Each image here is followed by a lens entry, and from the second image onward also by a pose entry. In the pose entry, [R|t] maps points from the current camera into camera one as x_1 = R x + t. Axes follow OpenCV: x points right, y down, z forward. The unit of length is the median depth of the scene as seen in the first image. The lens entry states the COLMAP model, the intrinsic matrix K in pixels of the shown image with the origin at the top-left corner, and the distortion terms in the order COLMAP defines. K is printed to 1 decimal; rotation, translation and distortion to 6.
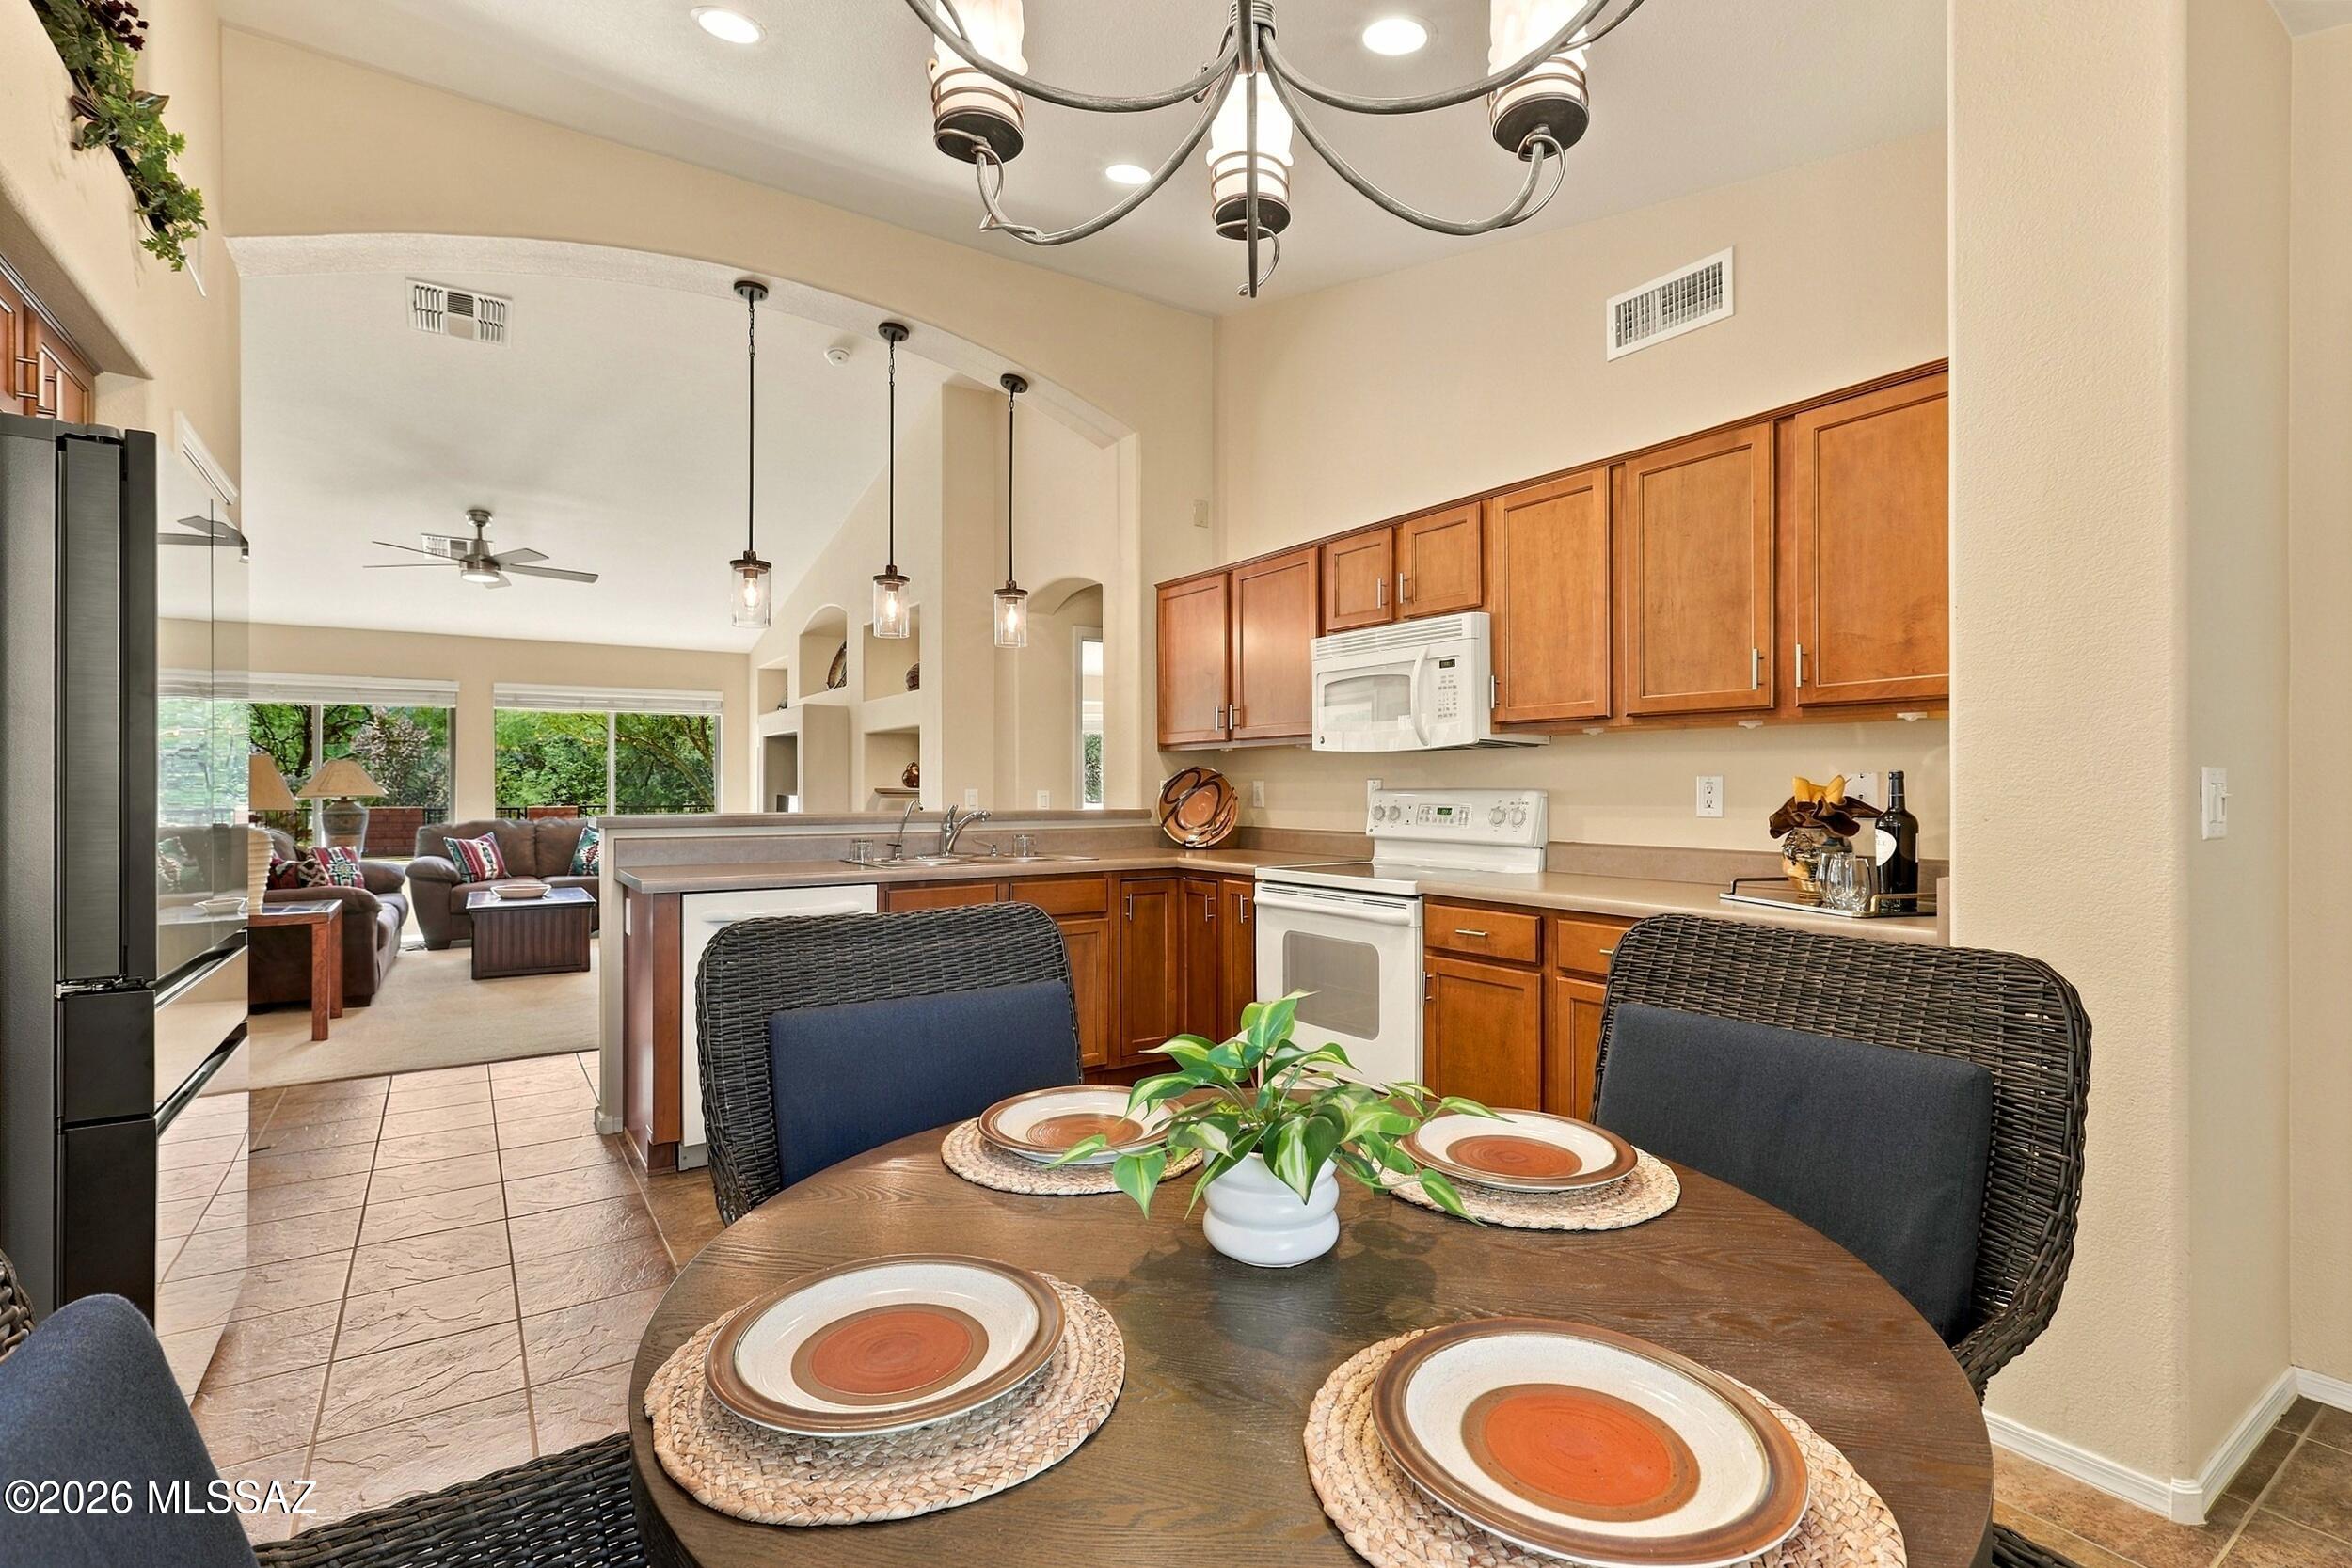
lens RADIAL K [[1067.5, 0, 1176.1], [0, 1067.5, 785.6], [0, 0, 1]] dist [-0.008924, 0.001460]
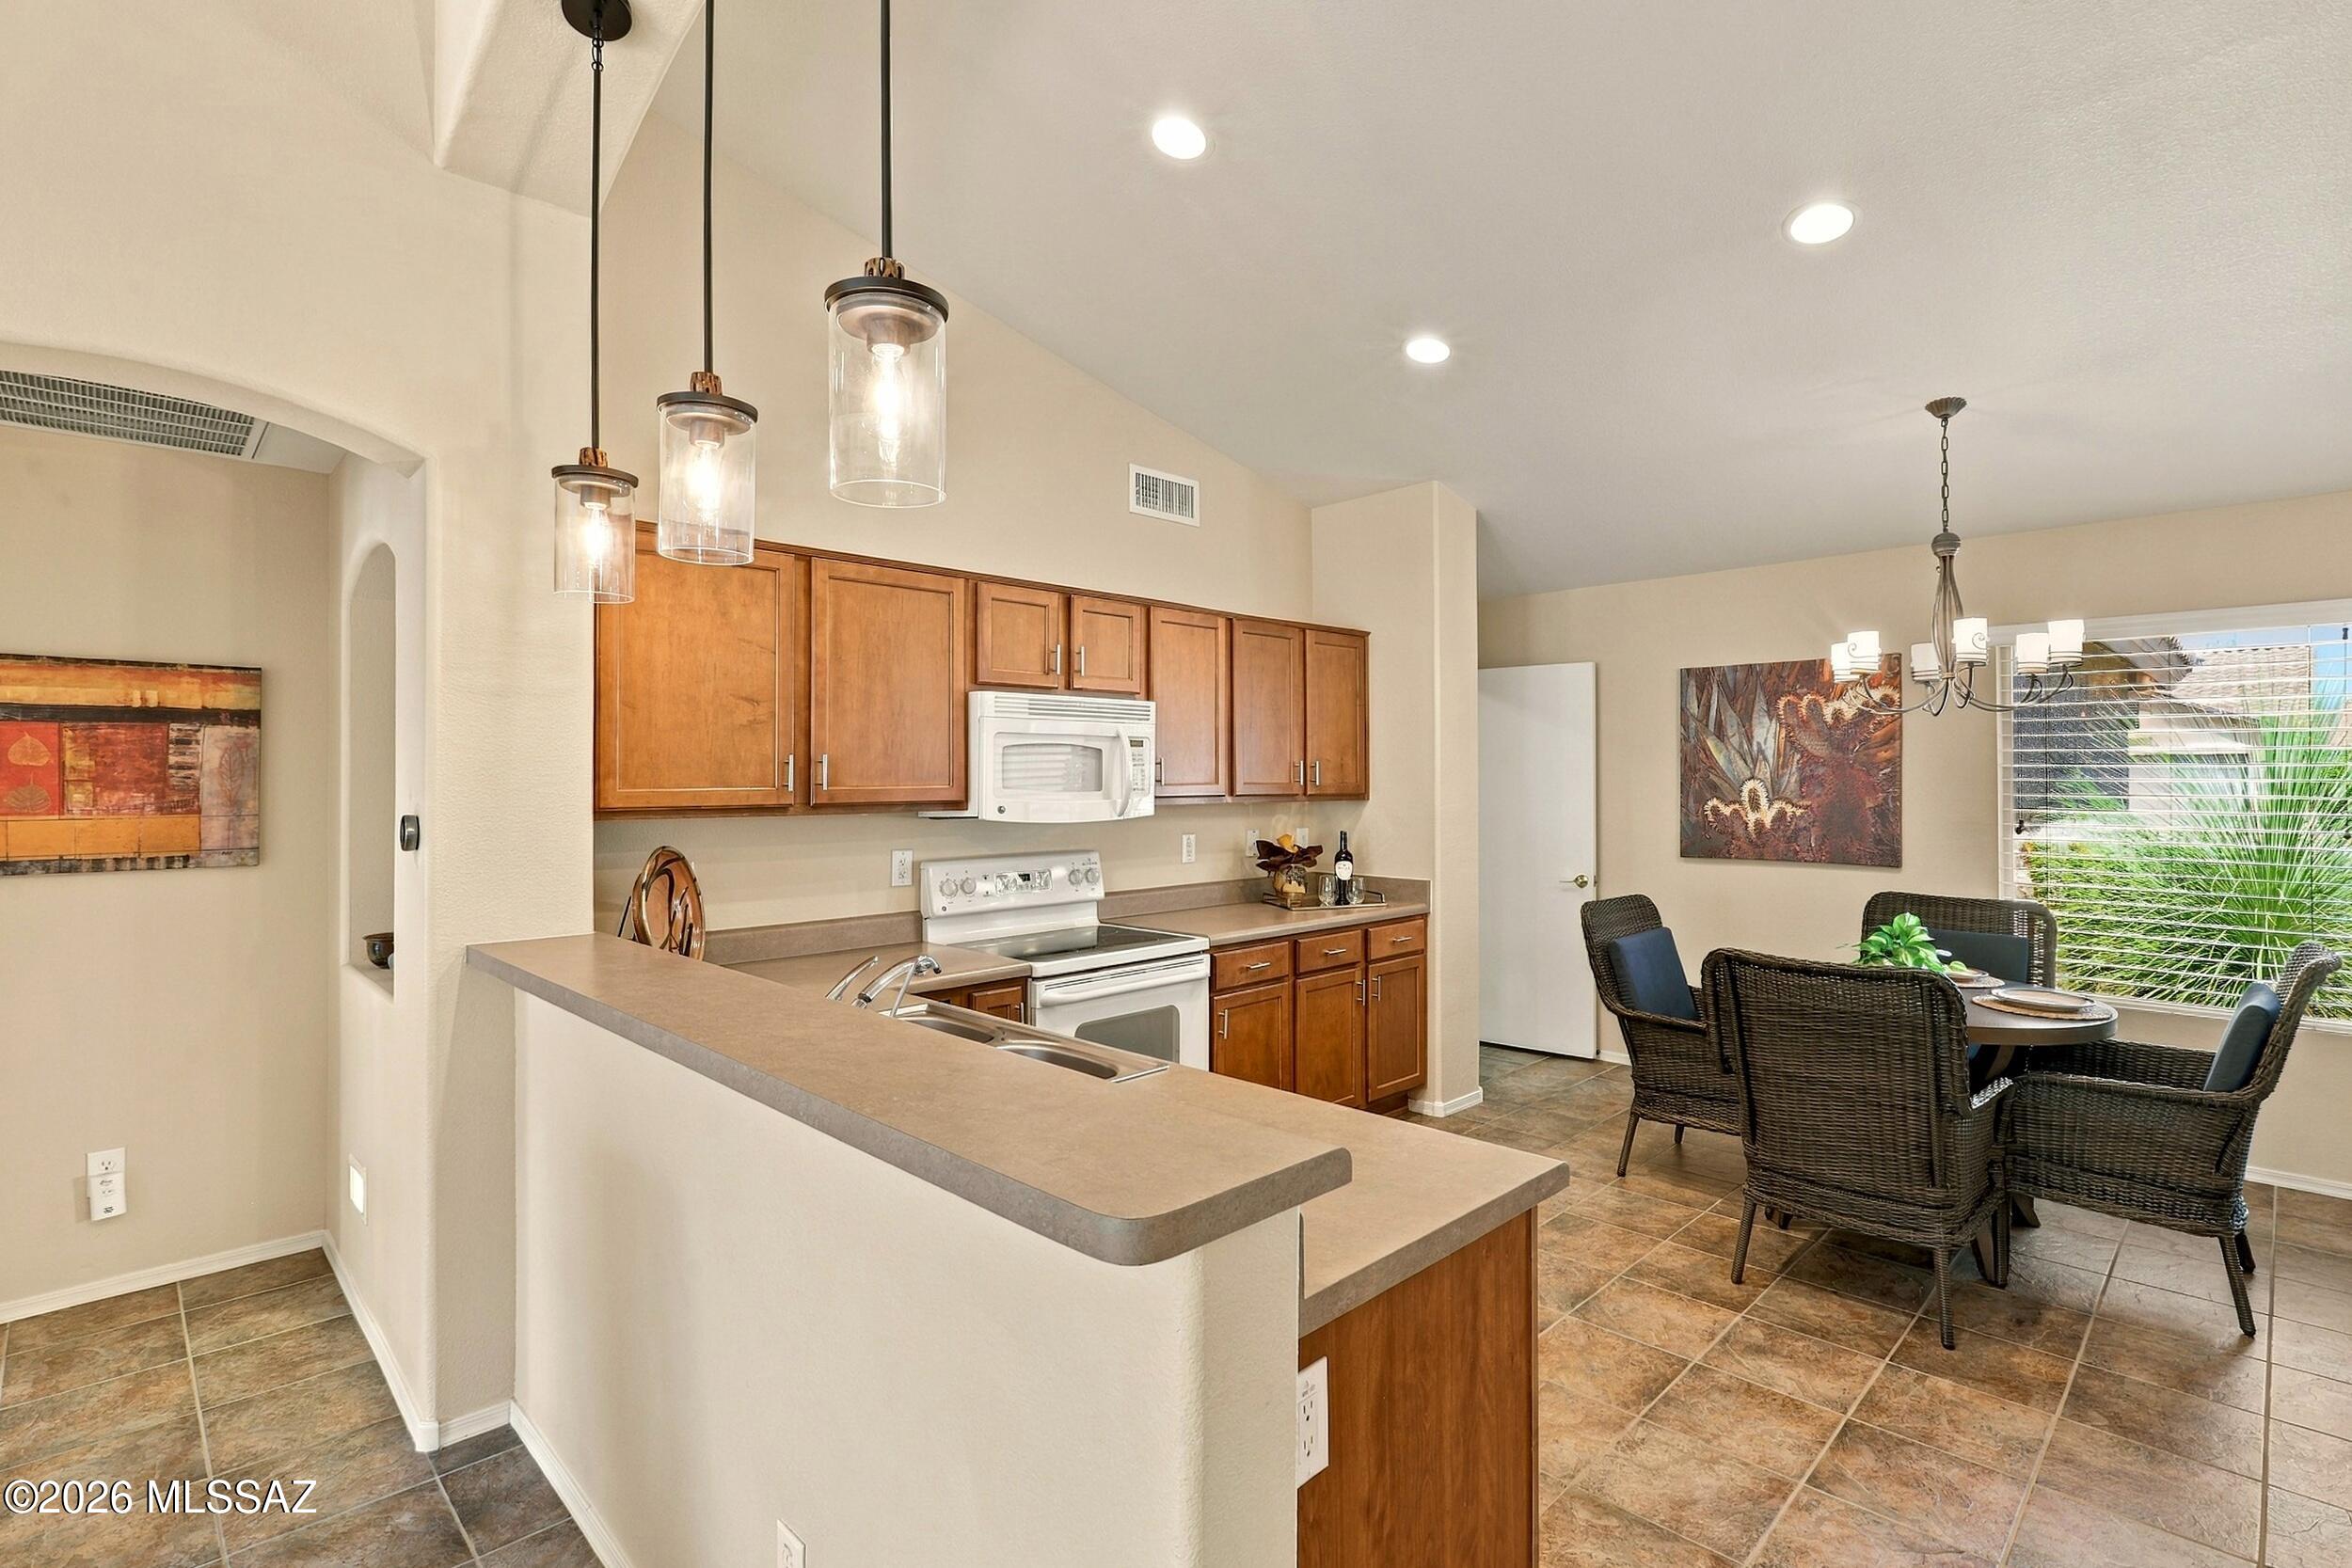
lens RADIAL K [[1067.5, 0, 1172.5], [0, 1067.5, 785.7], [0, 0, 1]] dist [-0.008924, 0.001460]
pose [[-0.162495, -0.004723, 0.986698, -0.833900], [0.001327, 0.999987, 0.005005, -0.073730], [-0.986708, 0.002123, -0.162487, 1.115460]]
